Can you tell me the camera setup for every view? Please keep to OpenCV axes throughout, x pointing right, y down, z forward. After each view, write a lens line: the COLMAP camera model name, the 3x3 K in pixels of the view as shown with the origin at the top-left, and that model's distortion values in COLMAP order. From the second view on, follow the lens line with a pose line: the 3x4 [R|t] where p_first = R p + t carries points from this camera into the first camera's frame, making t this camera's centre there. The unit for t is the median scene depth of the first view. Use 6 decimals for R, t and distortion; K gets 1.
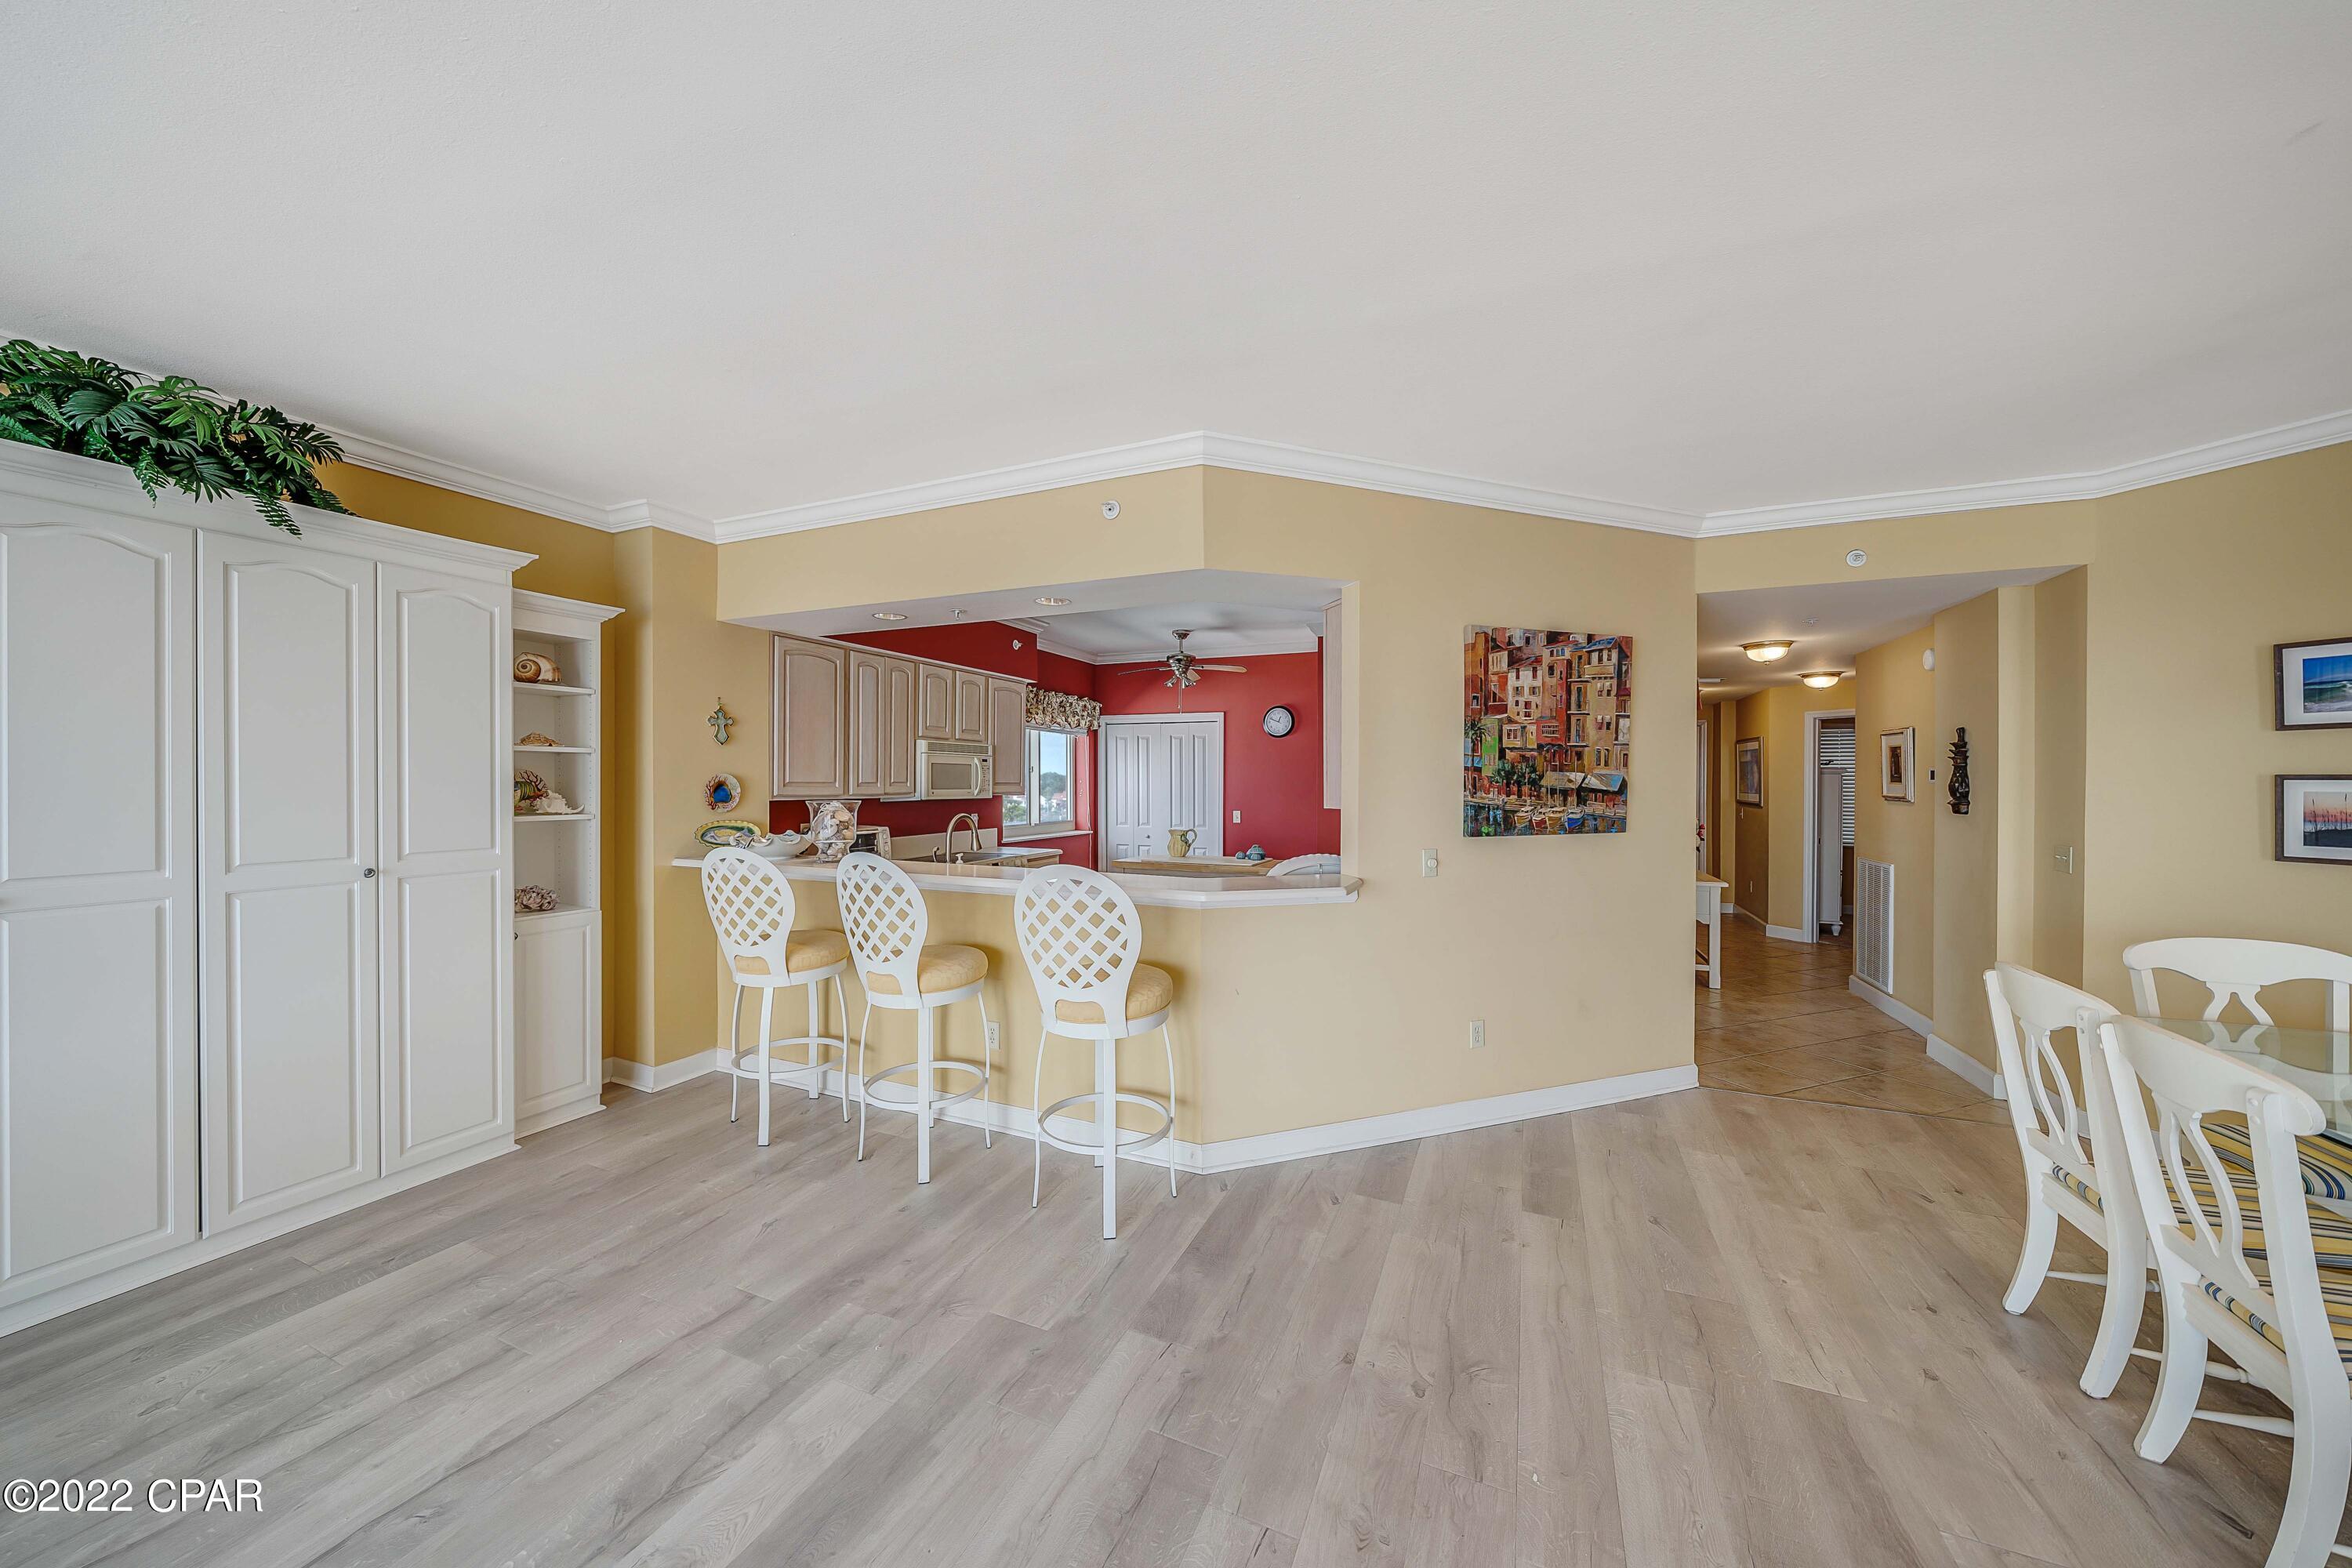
lens RADIAL K [[819.6, 0, 1160.8], [0, 819.6, 775.8], [0, 0, 1]] dist [-0.005207, 0.000386]
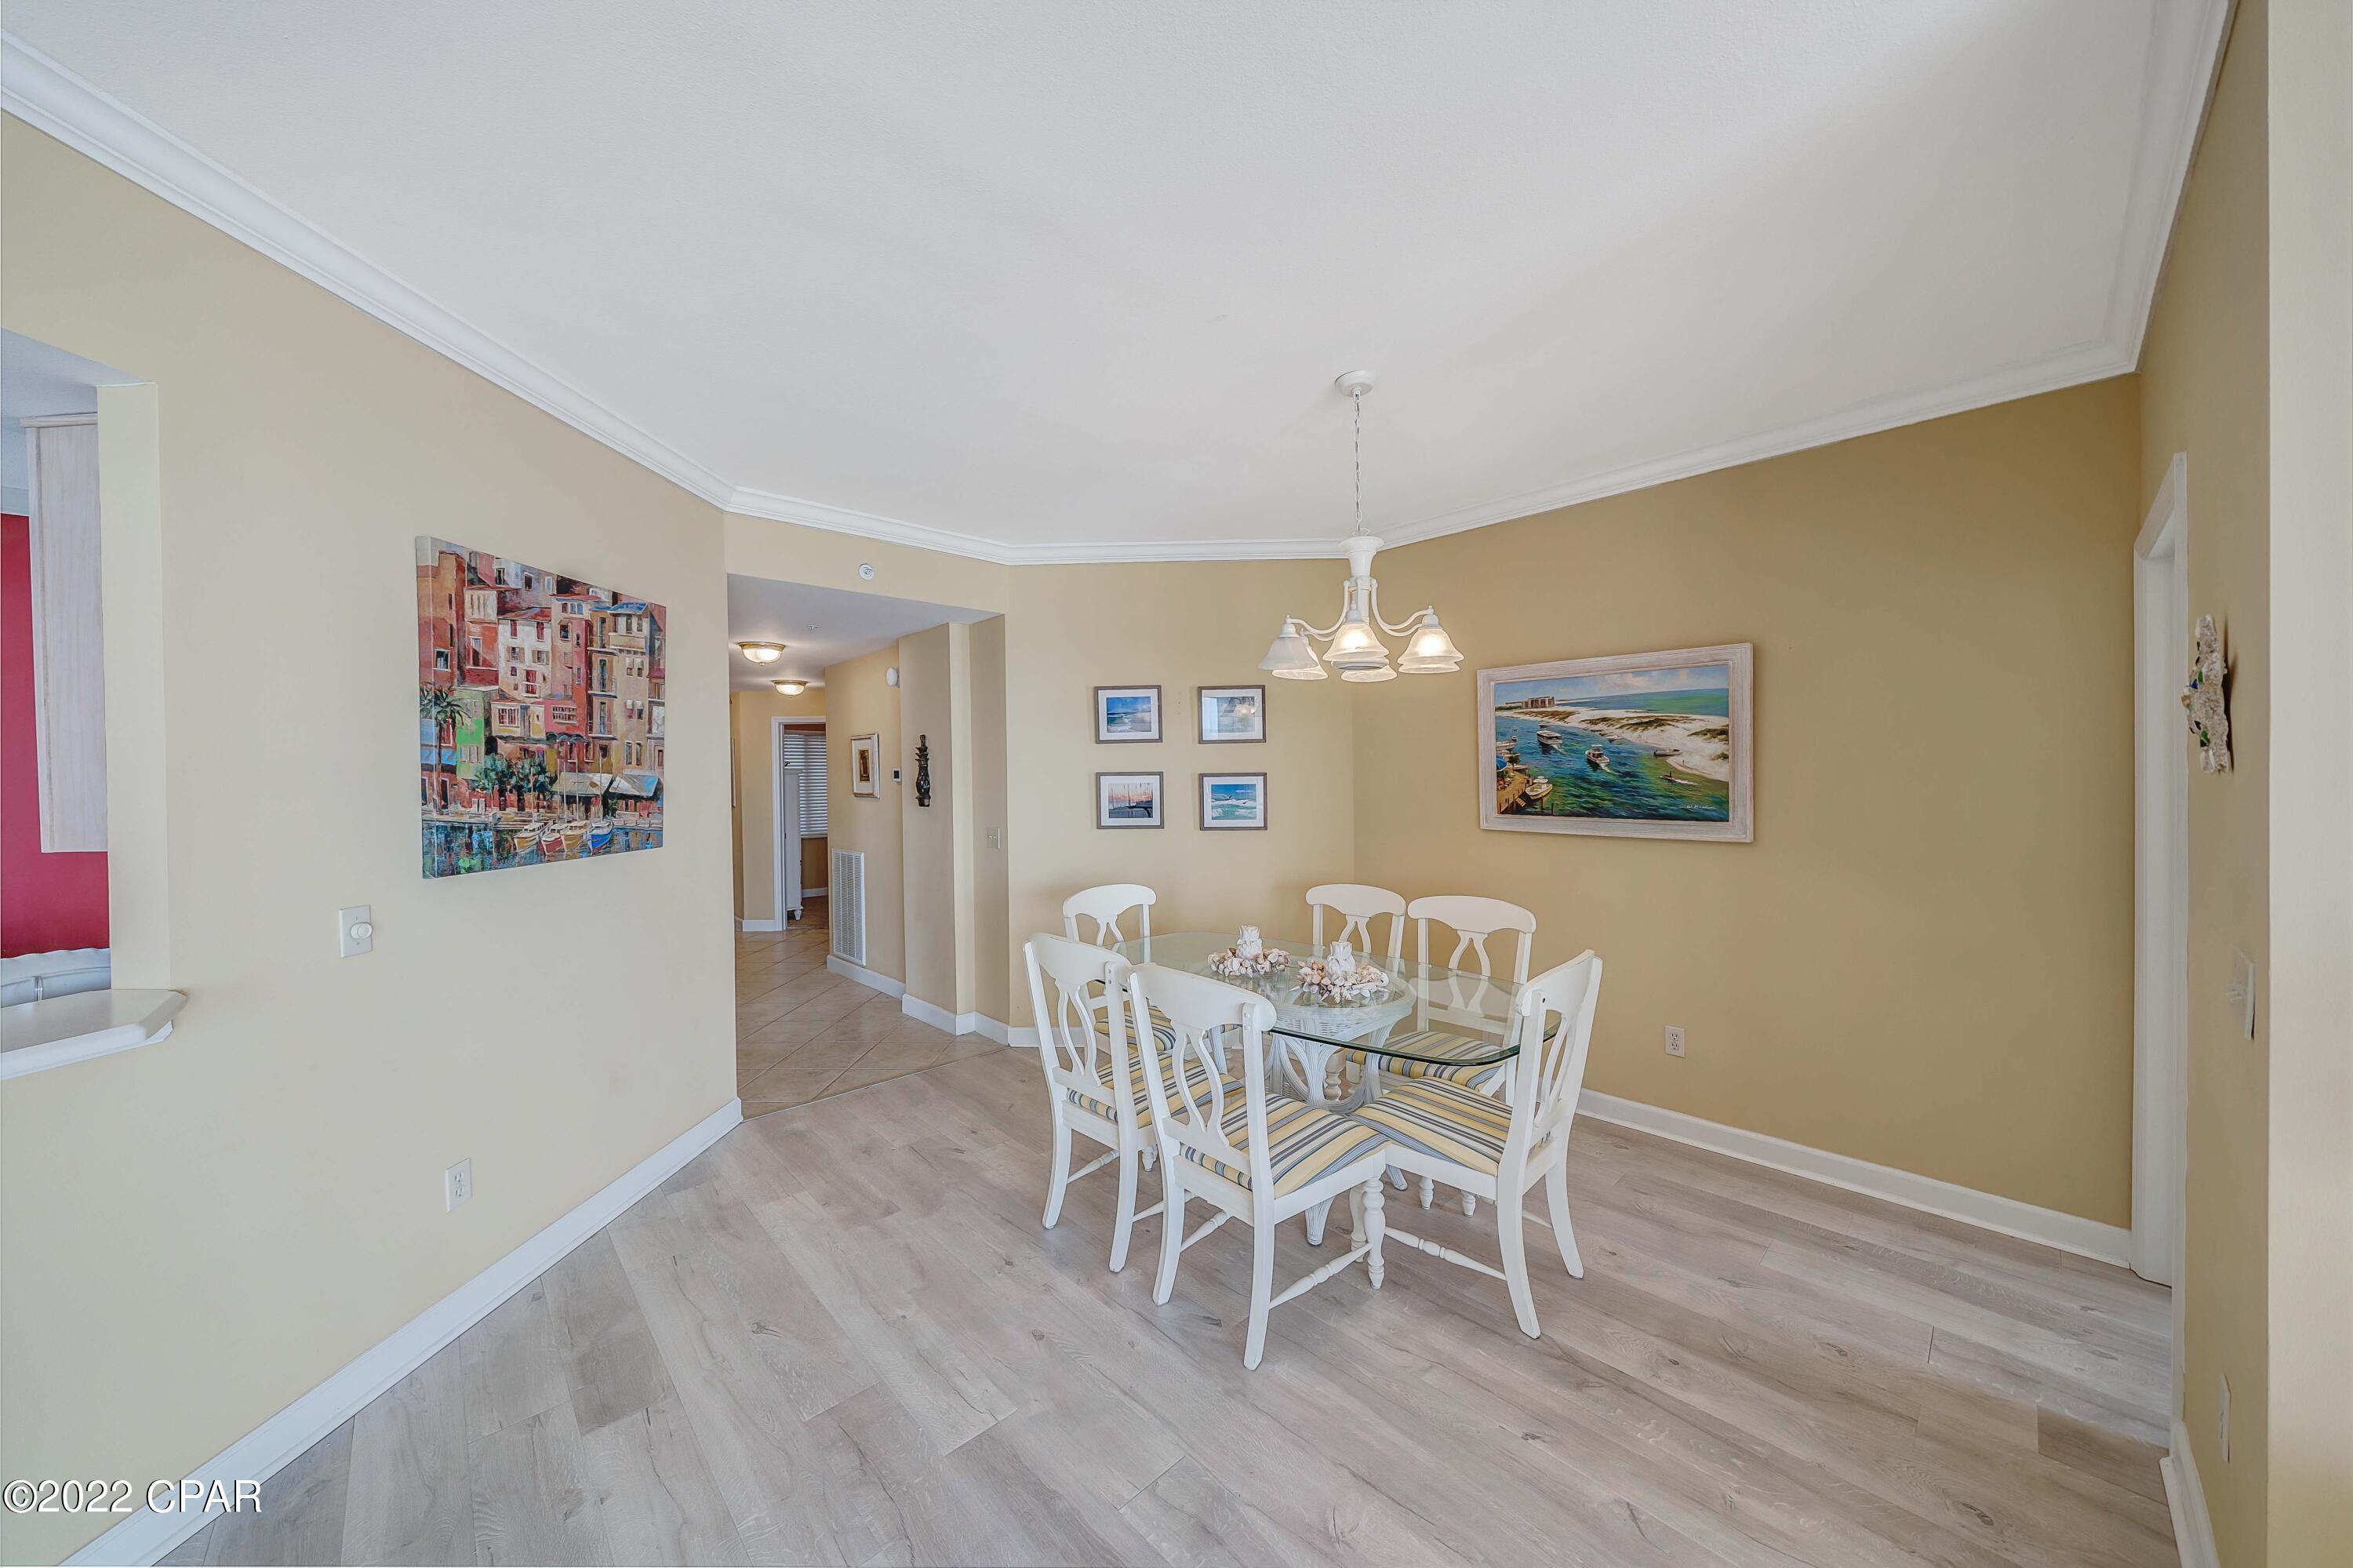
lens RADIAL K [[820.0, 0, 1193.9], [0, 820.0, 783.4], [0, 0, 1]] dist [-0.005207, 0.000386]
pose [[0.384951, -0.016154, 0.922796, 0.026376], [0.009577, 0.999863, 0.013508, 0.000442], [-0.922887, 0.003638, 0.385053, 0.224390]]
